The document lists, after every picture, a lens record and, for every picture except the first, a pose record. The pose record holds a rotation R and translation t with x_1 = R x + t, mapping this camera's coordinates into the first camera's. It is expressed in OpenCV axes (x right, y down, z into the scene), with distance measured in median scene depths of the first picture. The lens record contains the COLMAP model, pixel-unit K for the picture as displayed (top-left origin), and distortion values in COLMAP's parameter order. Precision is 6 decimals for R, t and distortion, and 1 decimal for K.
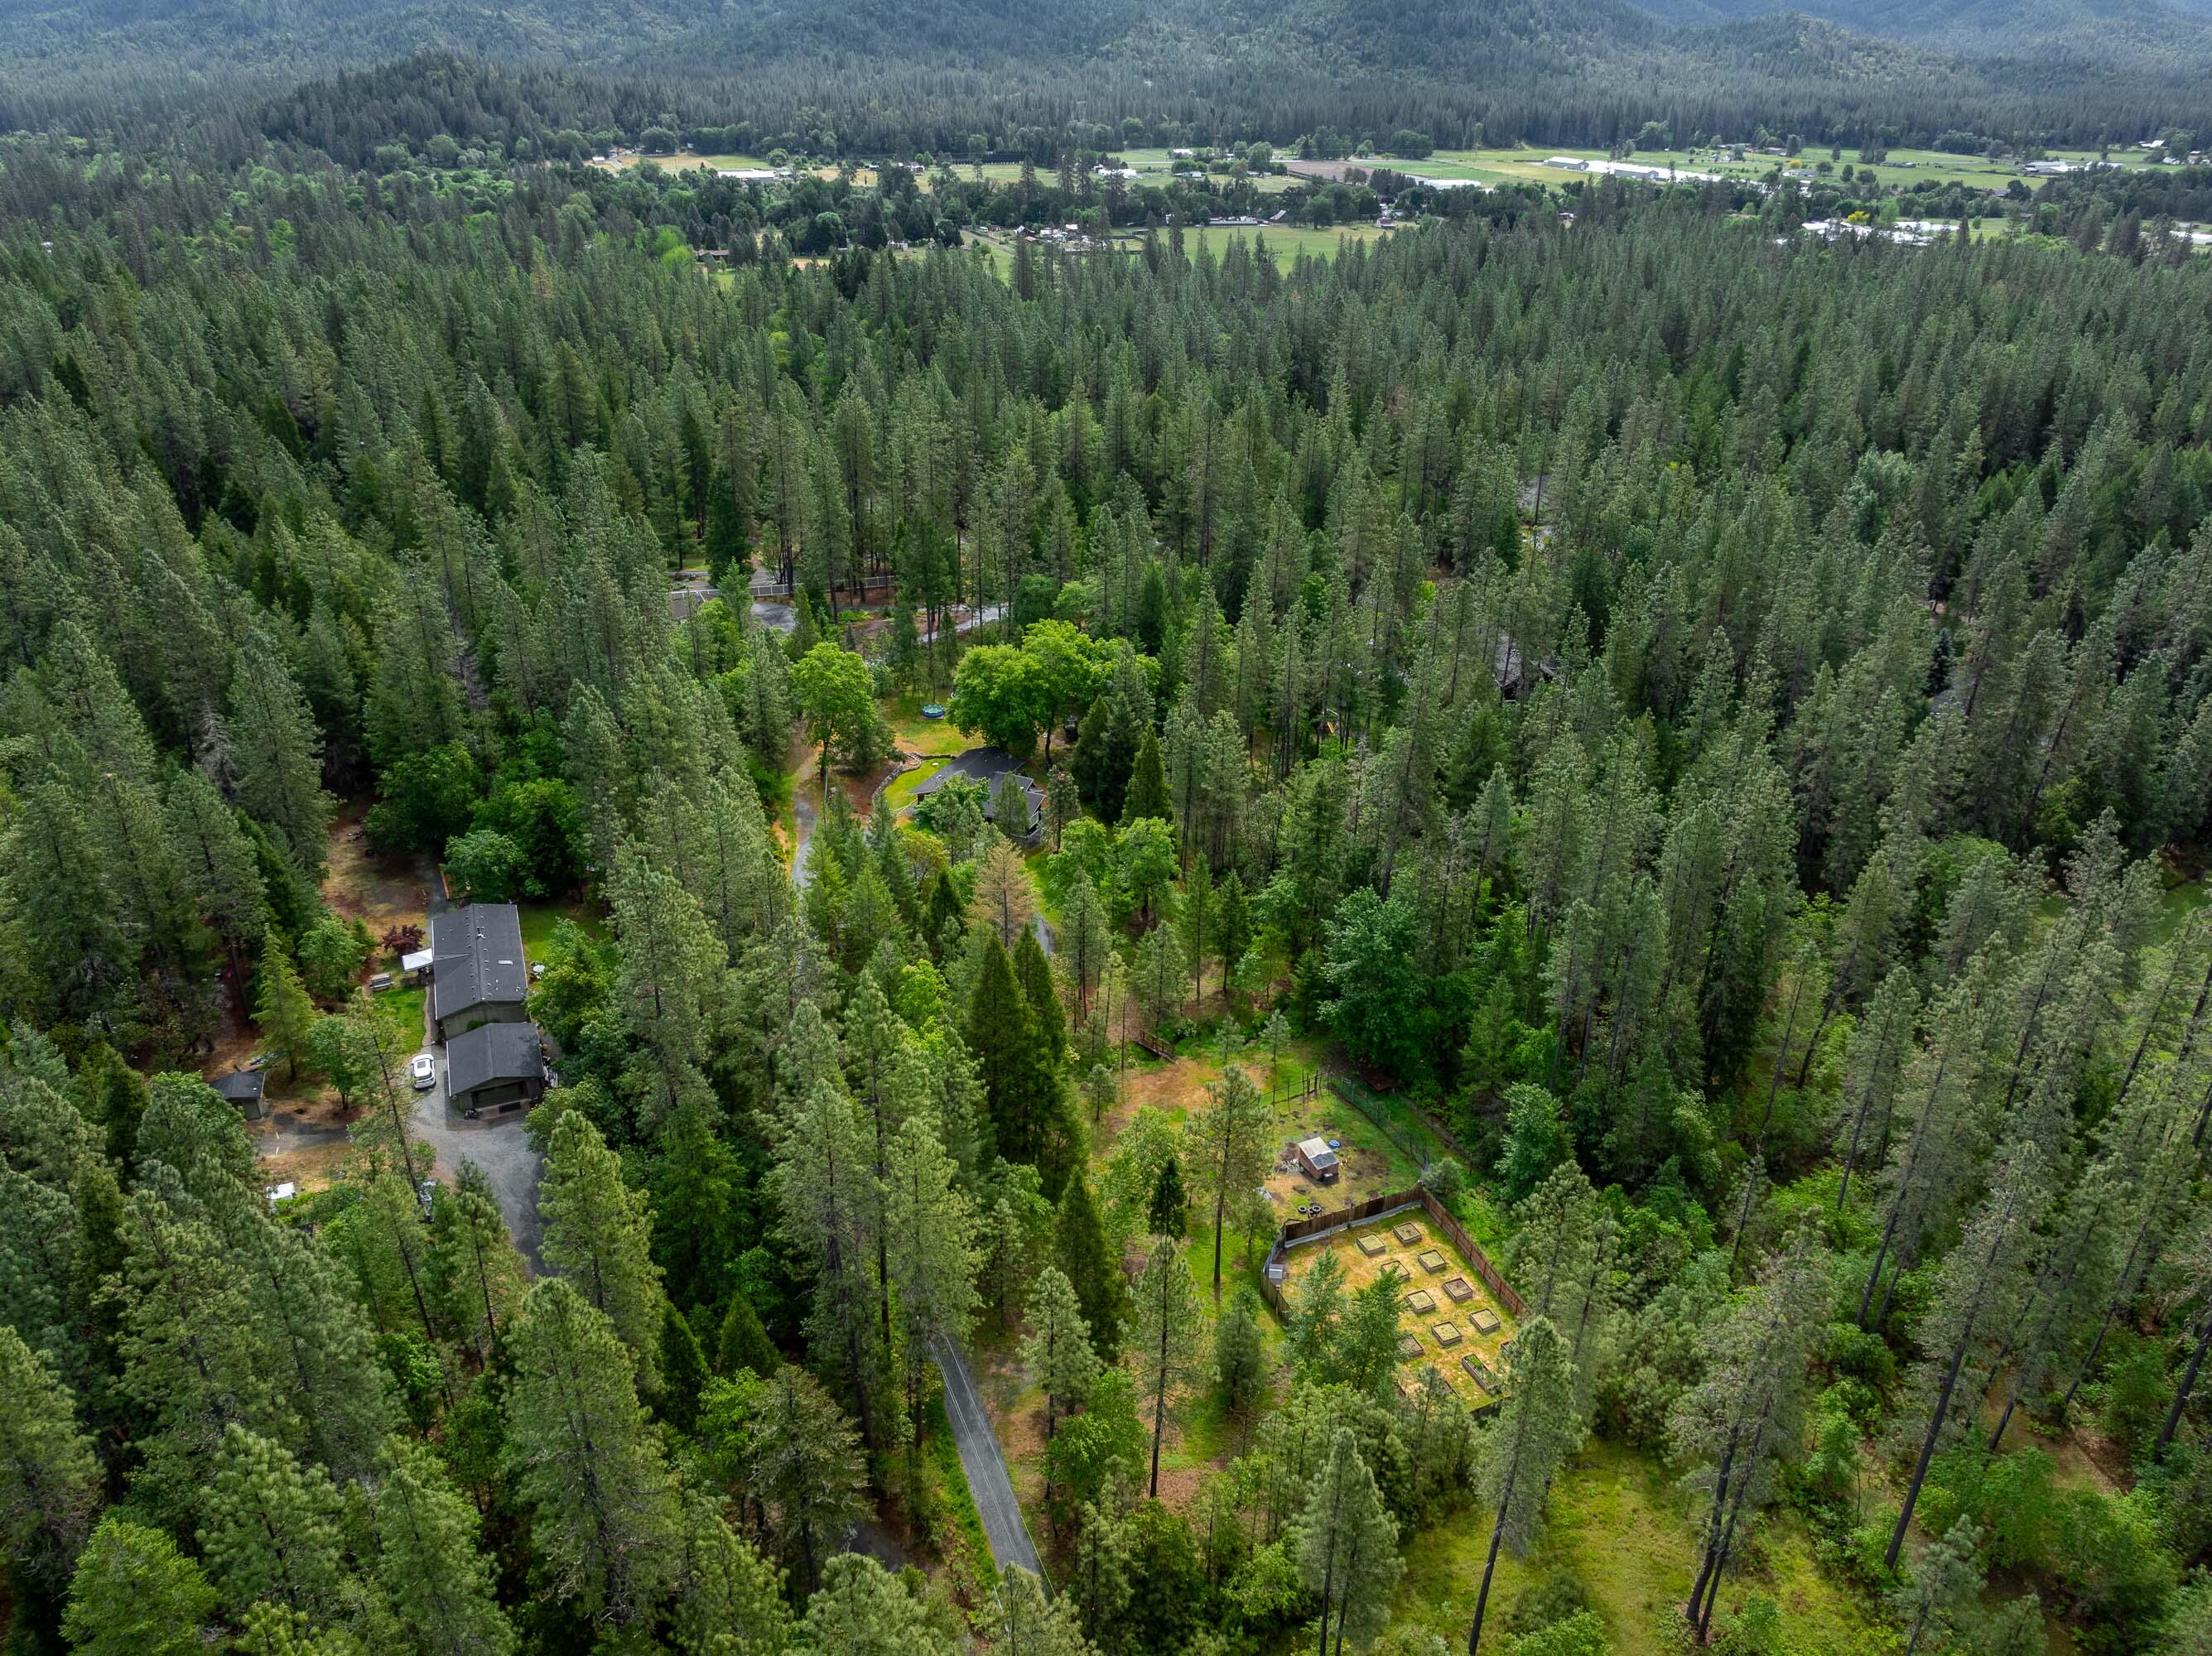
lens RADIAL K [[1562.6, 0, 1105.5], [0, 1562.6, 839.5], [0, 0, 1]] dist [-0.087667, 0.051234]
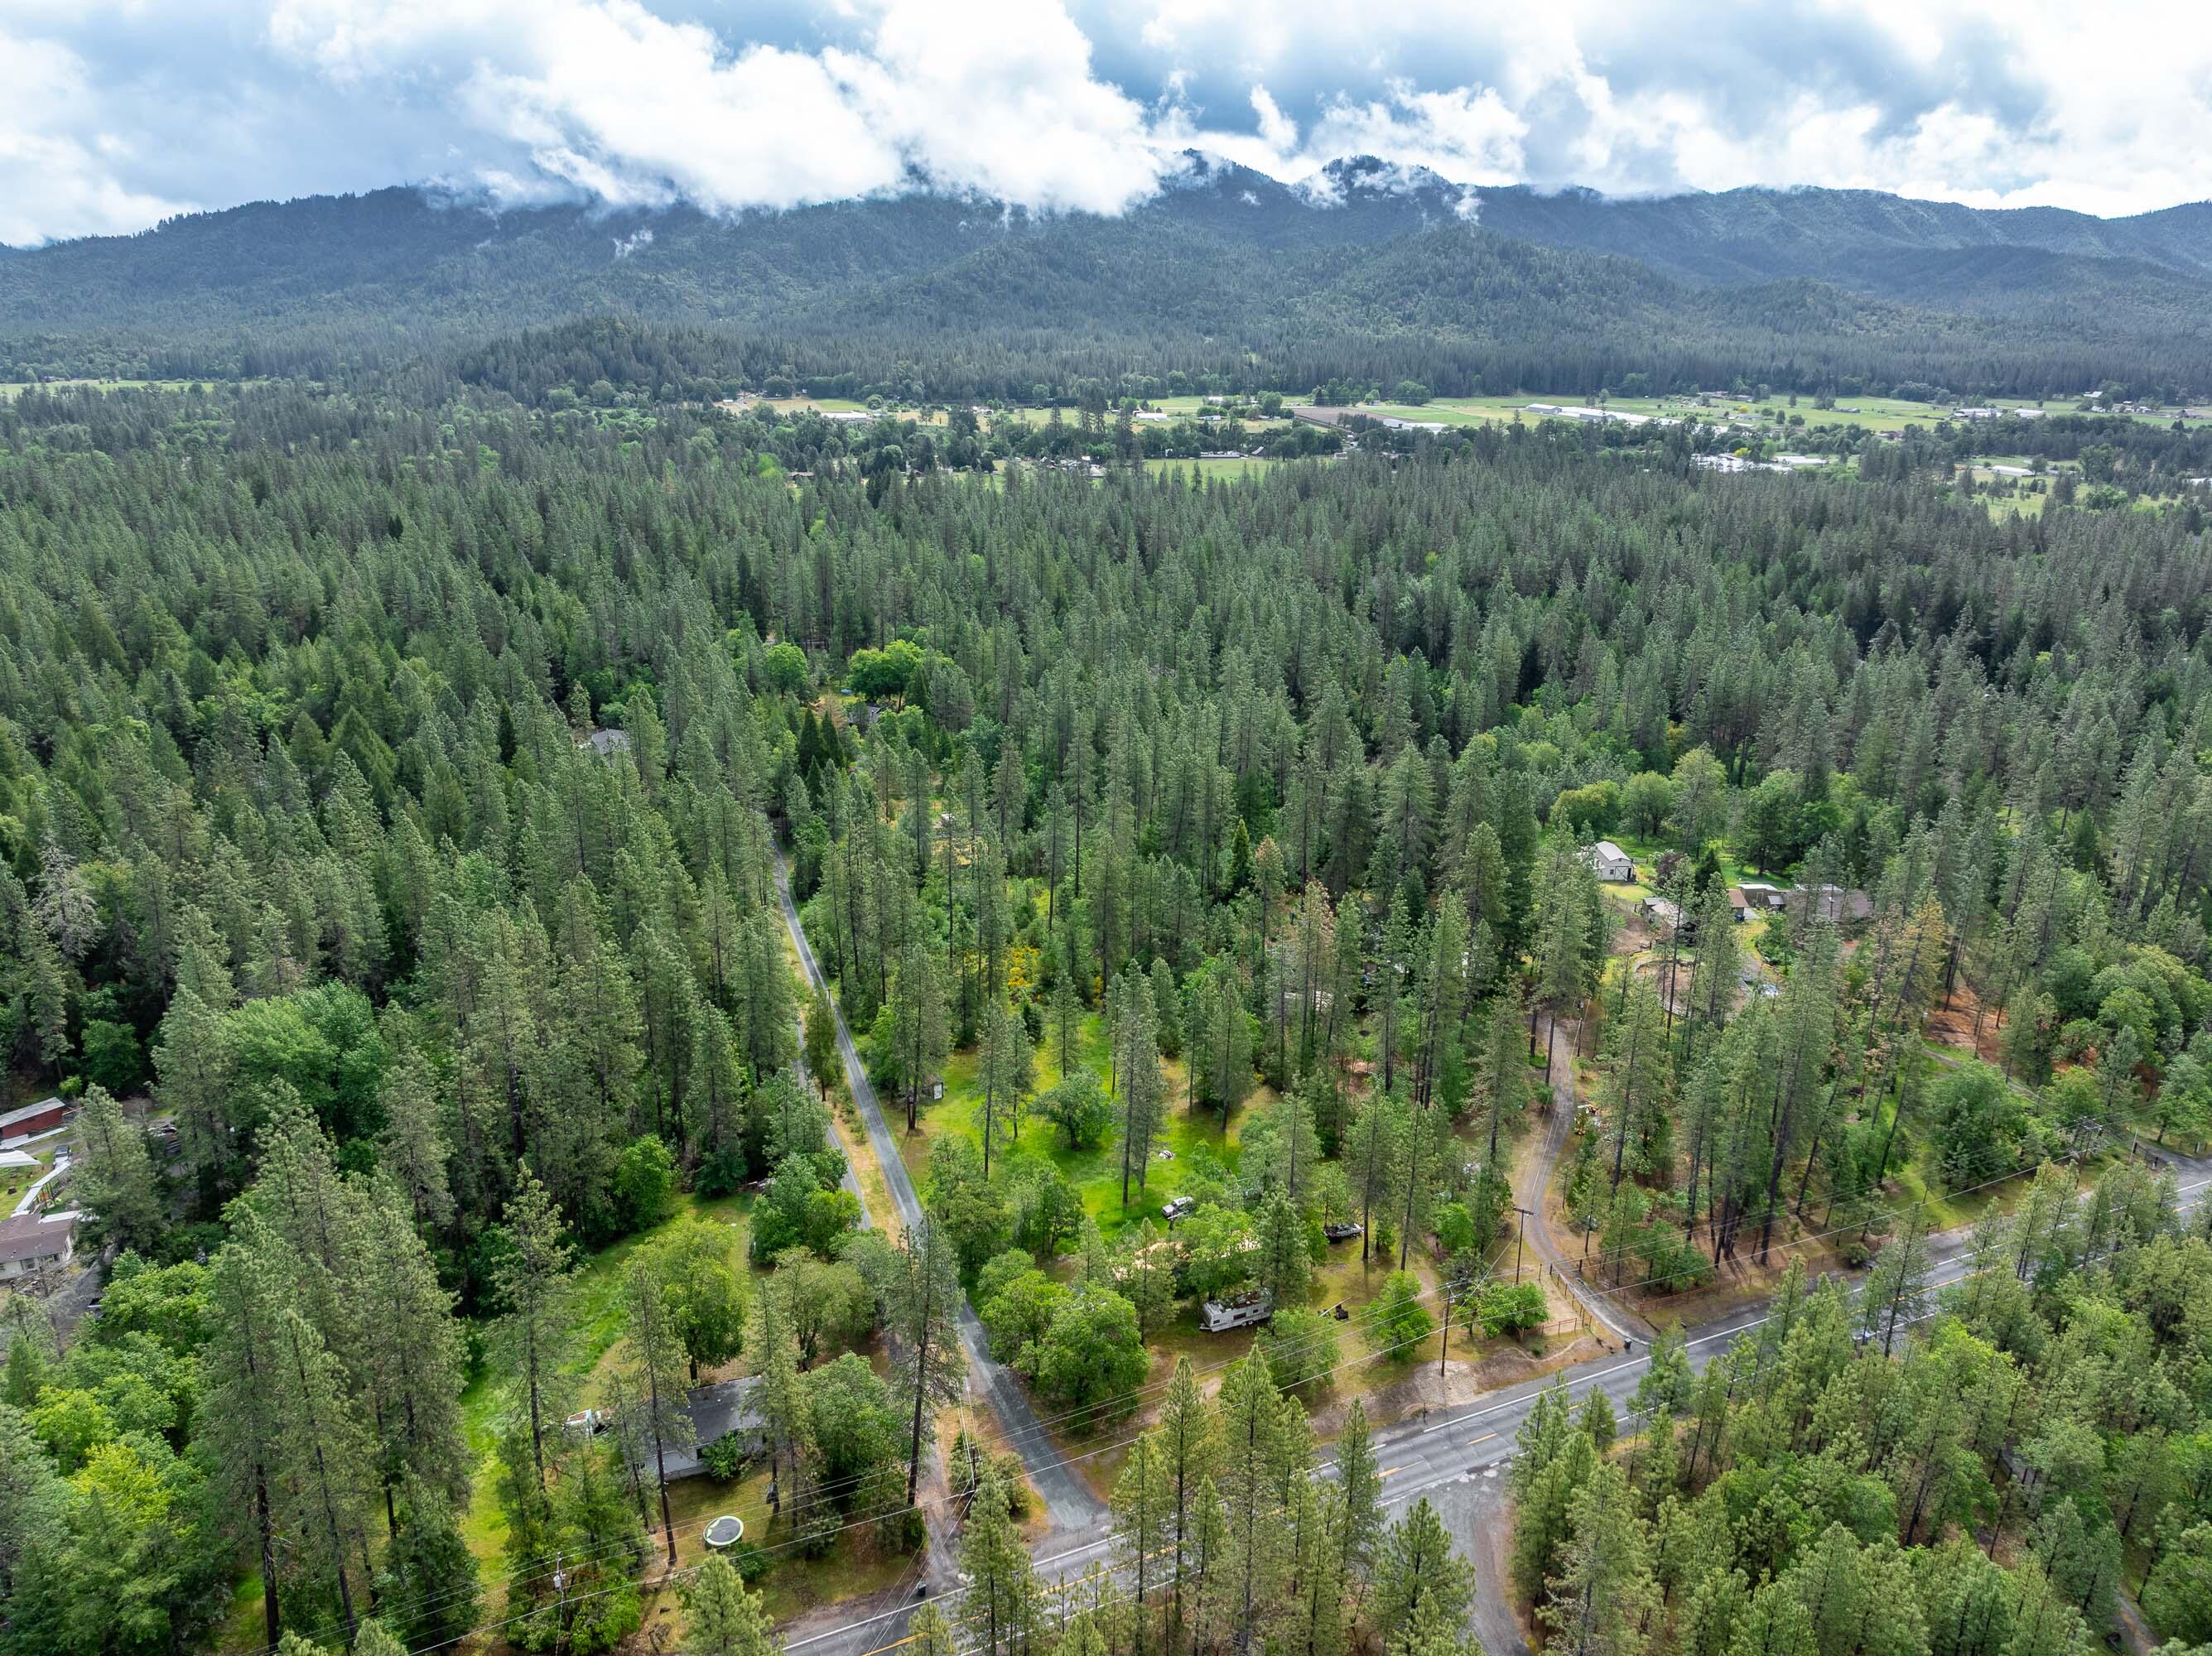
lens RADIAL K [[1562.6, 0, 1105.2], [0, 1562.6, 821.4], [0, 0, 1]] dist [-0.087667, 0.051234]
pose [[0.997547, 0.022077, -0.066424, 0.063450], [-0.031861, 0.988166, -0.150044, 0.066281], [0.062325, 0.151793, 0.986445, -0.159342]]
